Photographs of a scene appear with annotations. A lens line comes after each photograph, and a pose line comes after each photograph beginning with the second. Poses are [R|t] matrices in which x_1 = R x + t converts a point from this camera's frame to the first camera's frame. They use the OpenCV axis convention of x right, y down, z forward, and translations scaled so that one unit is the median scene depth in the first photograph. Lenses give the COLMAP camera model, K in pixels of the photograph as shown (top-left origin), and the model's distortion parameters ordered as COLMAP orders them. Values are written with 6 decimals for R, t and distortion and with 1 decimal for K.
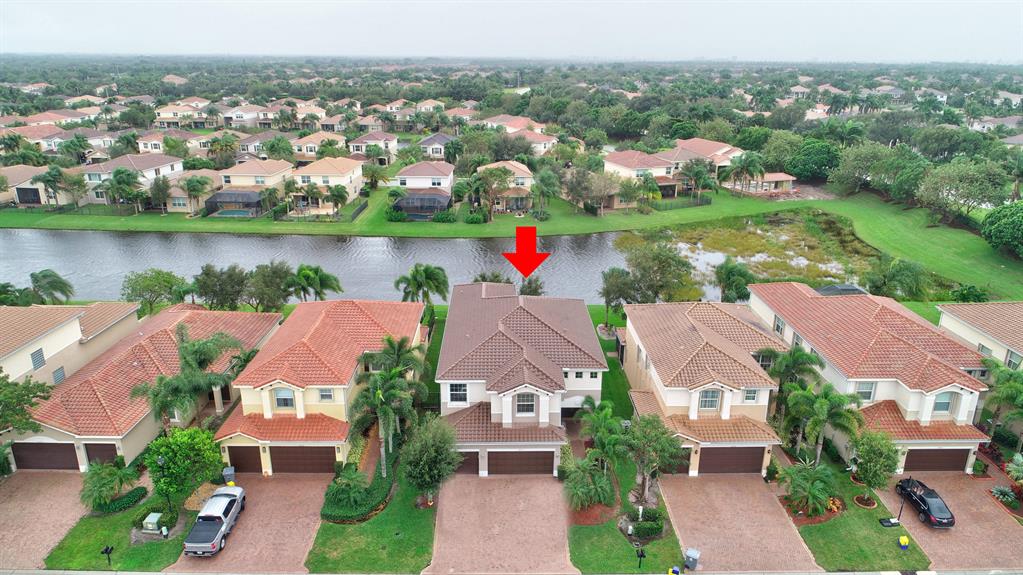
lens RADIAL K [[675.4, 0, 511.5], [0, 675.4, 287.5], [0, 0, 1]] dist [-0.001379, 0.003923]
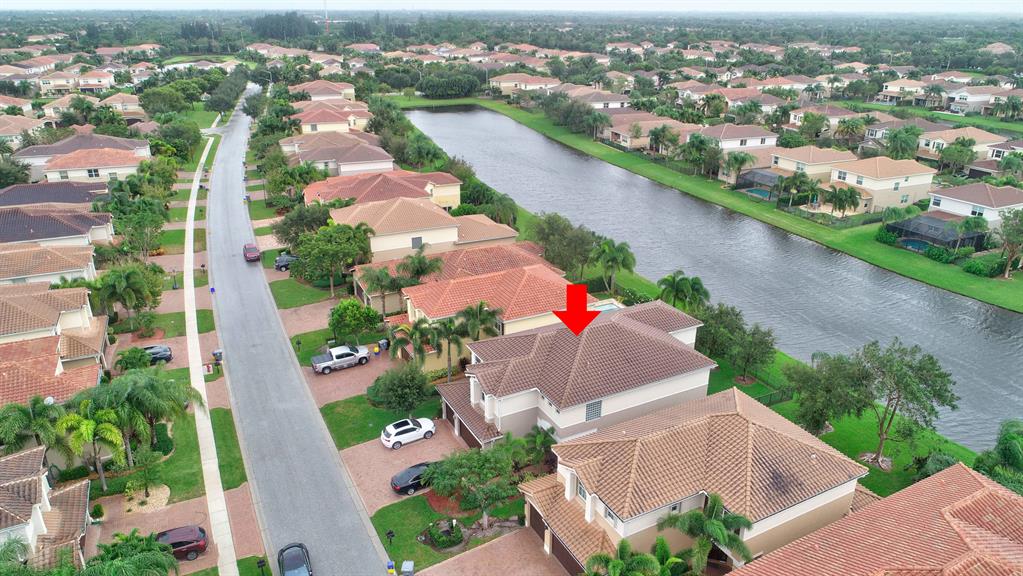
lens RADIAL K [[675.4, 0, 511.5], [0, 675.4, 288.0], [0, 0, 1]] dist [-0.001379, 0.003923]
pose [[0.460704, 0.334591, -0.822071, 0.836478], [-0.292415, 0.931729, 0.215348, -0.226900], [0.838001, 0.141174, 0.527090, 0.403675]]
